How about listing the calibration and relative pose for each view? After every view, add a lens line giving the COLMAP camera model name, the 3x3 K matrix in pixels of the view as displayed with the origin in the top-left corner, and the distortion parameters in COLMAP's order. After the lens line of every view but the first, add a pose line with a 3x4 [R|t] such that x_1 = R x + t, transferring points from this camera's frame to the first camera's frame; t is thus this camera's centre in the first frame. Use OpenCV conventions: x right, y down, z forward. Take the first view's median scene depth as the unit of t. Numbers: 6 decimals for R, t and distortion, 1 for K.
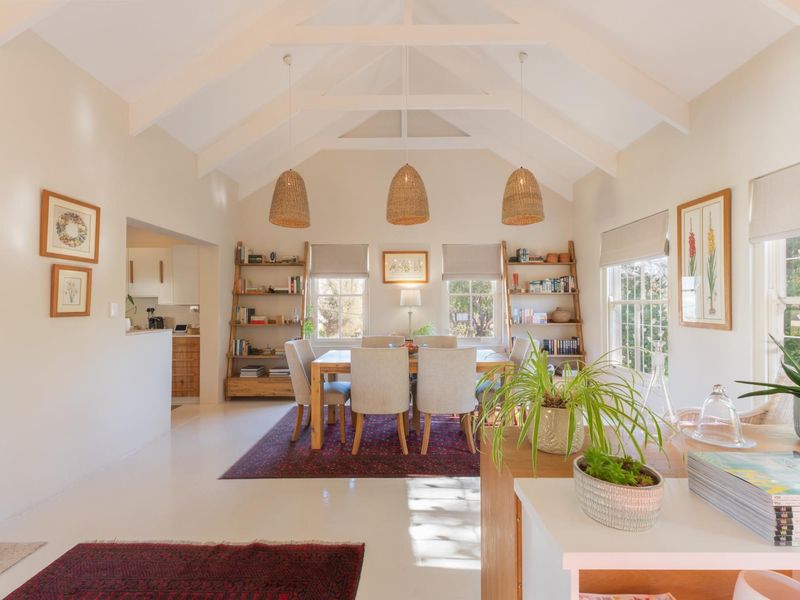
lens RADIAL K [[390.1, 0, 393.9], [0, 390.1, 304.1], [0, 0, 1]] dist [0.000237, 0.000049]
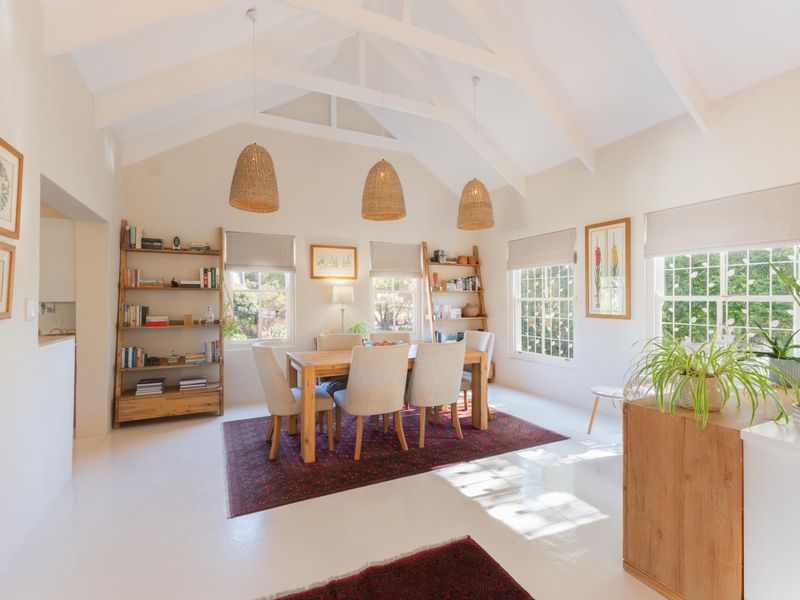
lens RADIAL K [[393.7, 0, 400.0], [0, 393.7, 300.0], [0, 0, 1]] dist [0.000191, 0.000345]
pose [[0.891532, 0.000587, 0.452958, -0.276681], [0.000560, 0.999997, -0.002397, 0.000276], [-0.452958, 0.002391, 0.891529, 0.064789]]
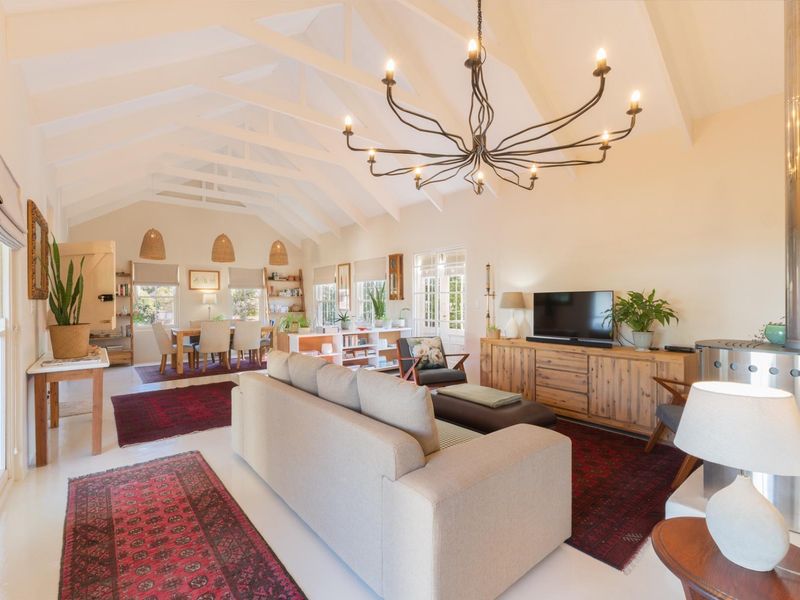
lens RADIAL K [[409.8, 0, 408.4], [0, 409.8, 301.8], [0, 0, 1]] dist [0.020931, -0.001360]
pose [[0.780848, -0.001446, 0.624719, -0.399983], [0.002998, 0.999994, -0.001432, 0.001490], [-0.624714, 0.002991, 0.780848, -0.925804]]
